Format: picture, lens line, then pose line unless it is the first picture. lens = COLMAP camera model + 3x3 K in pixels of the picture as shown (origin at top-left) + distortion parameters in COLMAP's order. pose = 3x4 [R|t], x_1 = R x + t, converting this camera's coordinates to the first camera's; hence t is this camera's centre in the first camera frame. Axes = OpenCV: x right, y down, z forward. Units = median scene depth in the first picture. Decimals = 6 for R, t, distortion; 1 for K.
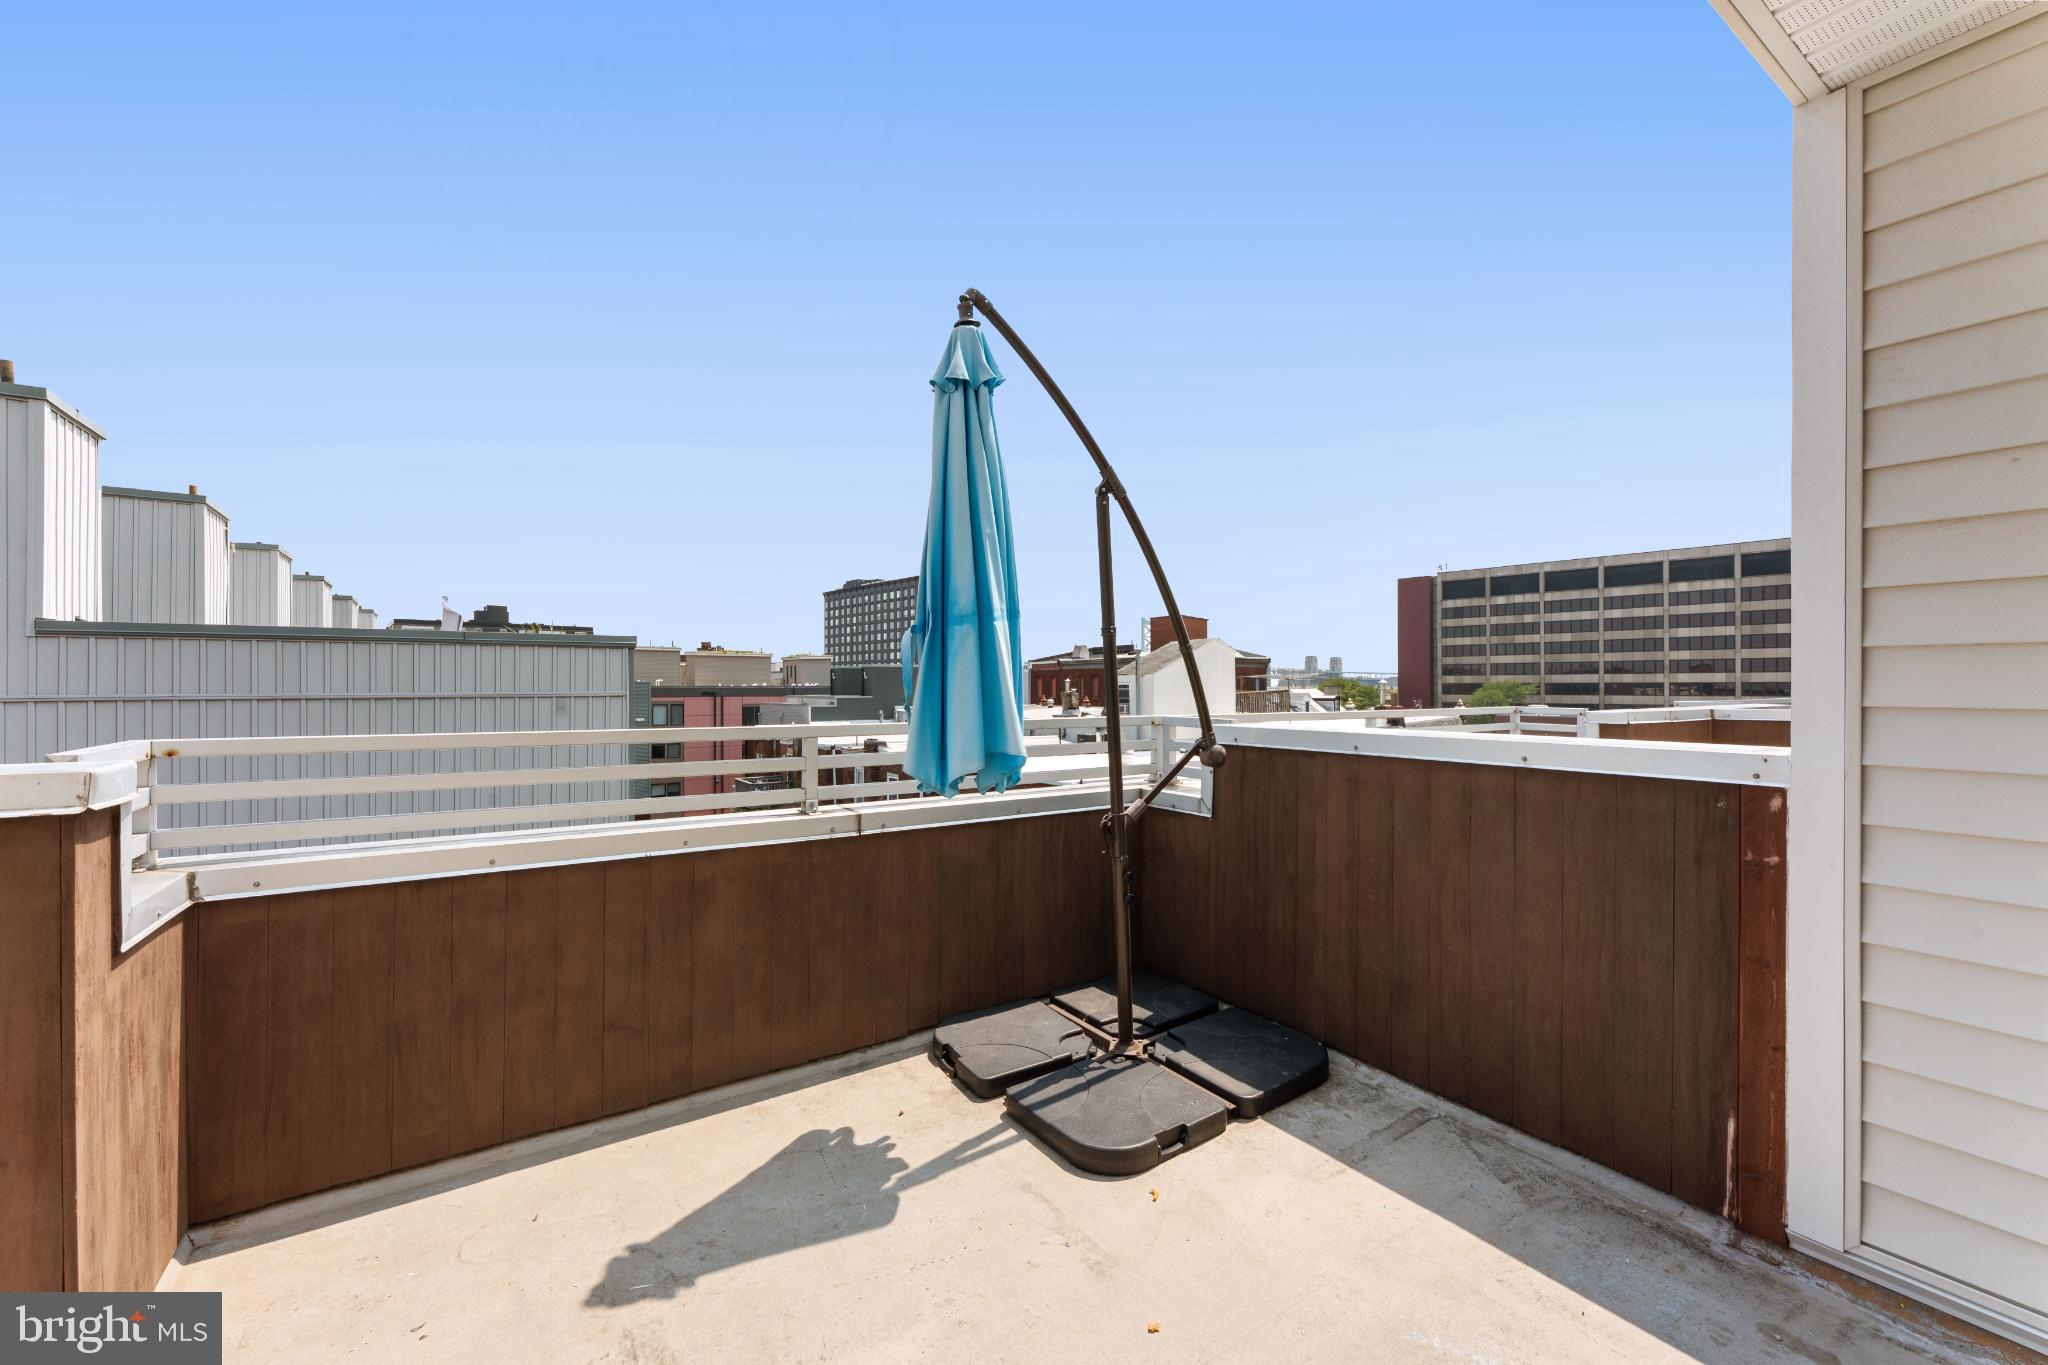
lens RADIAL K [[817.8, 0, 1028.5], [0, 817.8, 680.2], [0, 0, 1]] dist [-0.001606, -0.000329]
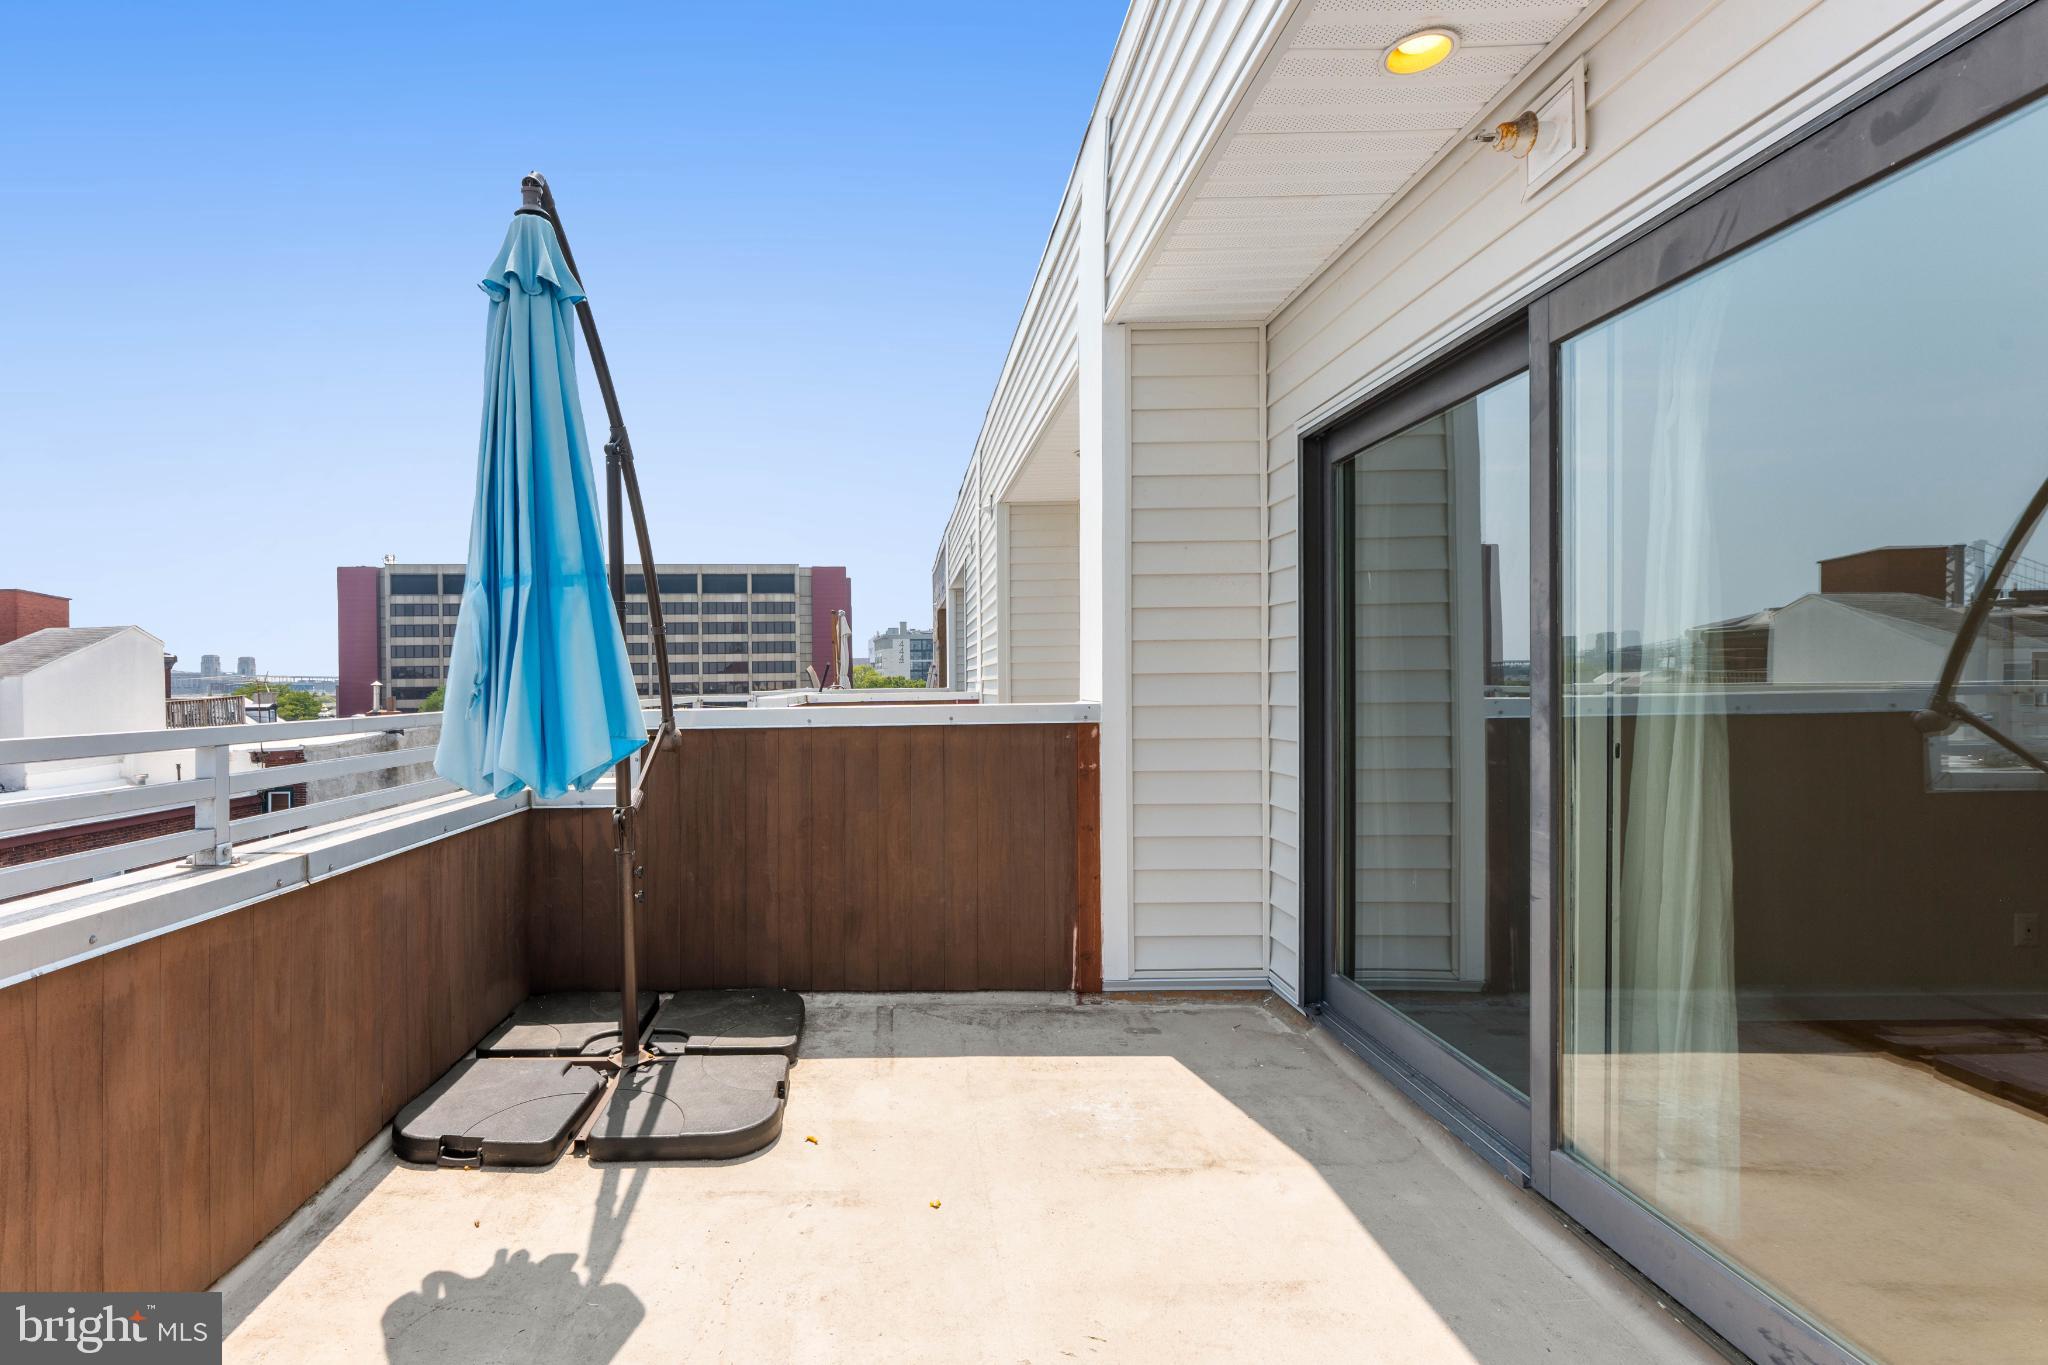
lens RADIAL K [[790.4, 0, 1020.8], [0, 790.4, 676.3], [0, 0, 1]] dist [0.000167, 0.000005]
pose [[0.577294, -0.010252, 0.816472, -0.416919], [0.008677, 0.999942, 0.006421, 0.018760], [-0.816491, 0.003378, 0.577349, 0.147281]]
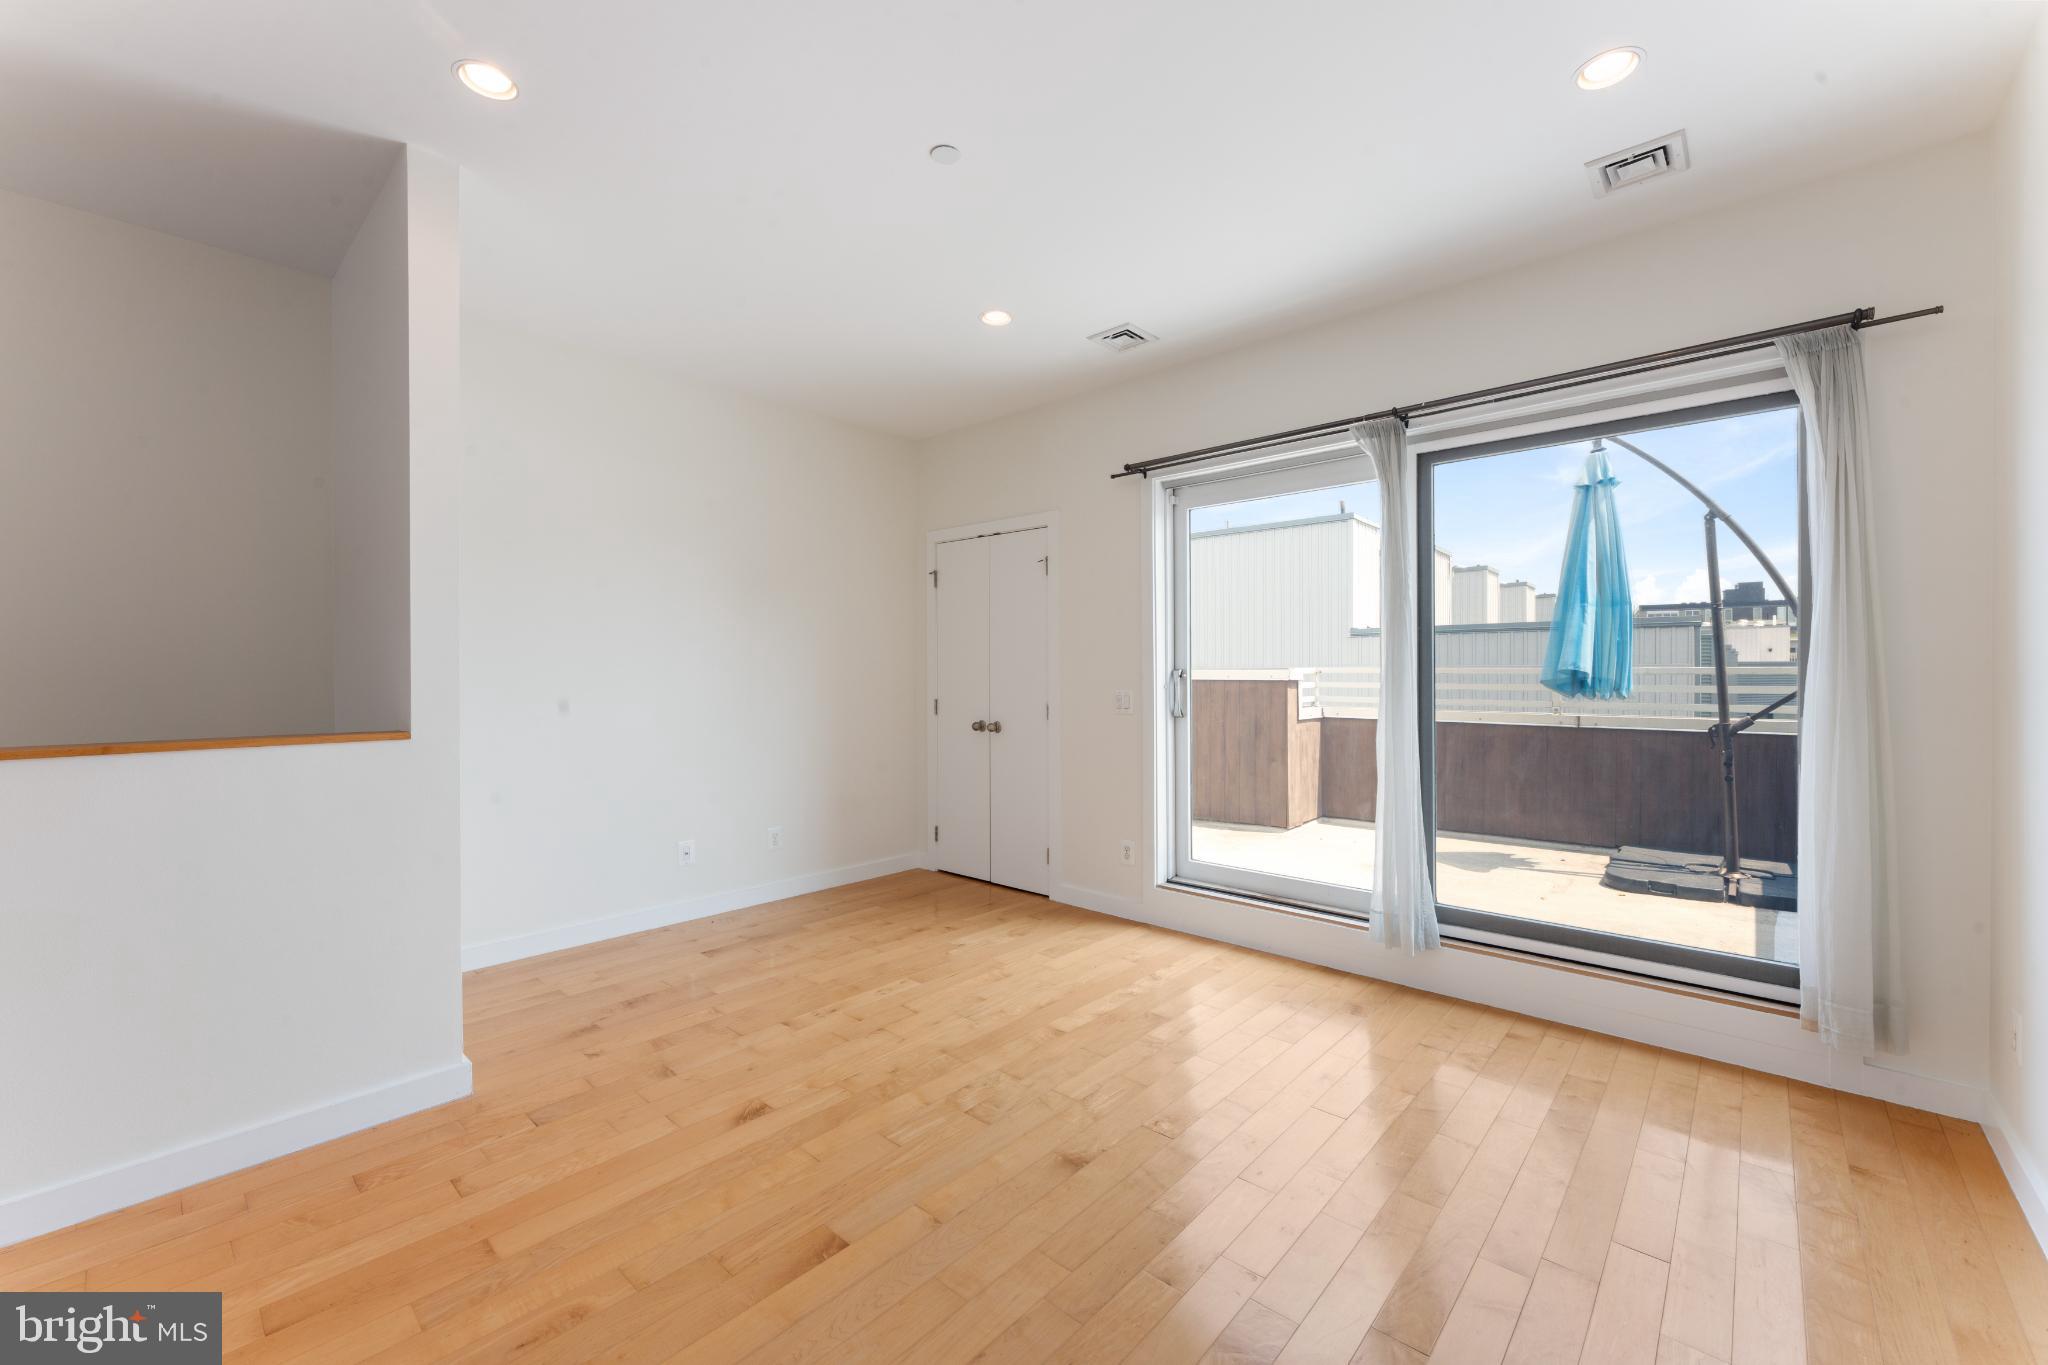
lens RADIAL K [[817.8, 0, 1028.5], [0, 817.8, 680.2], [0, 0, 1]] dist [-0.001606, -0.000329]
pose [[0.249598, 0.009633, -0.968302, 1.225810], [0.008184, 0.999894, 0.012056, 0.050021], [0.968315, -0.010934, 0.249492, -0.634750]]
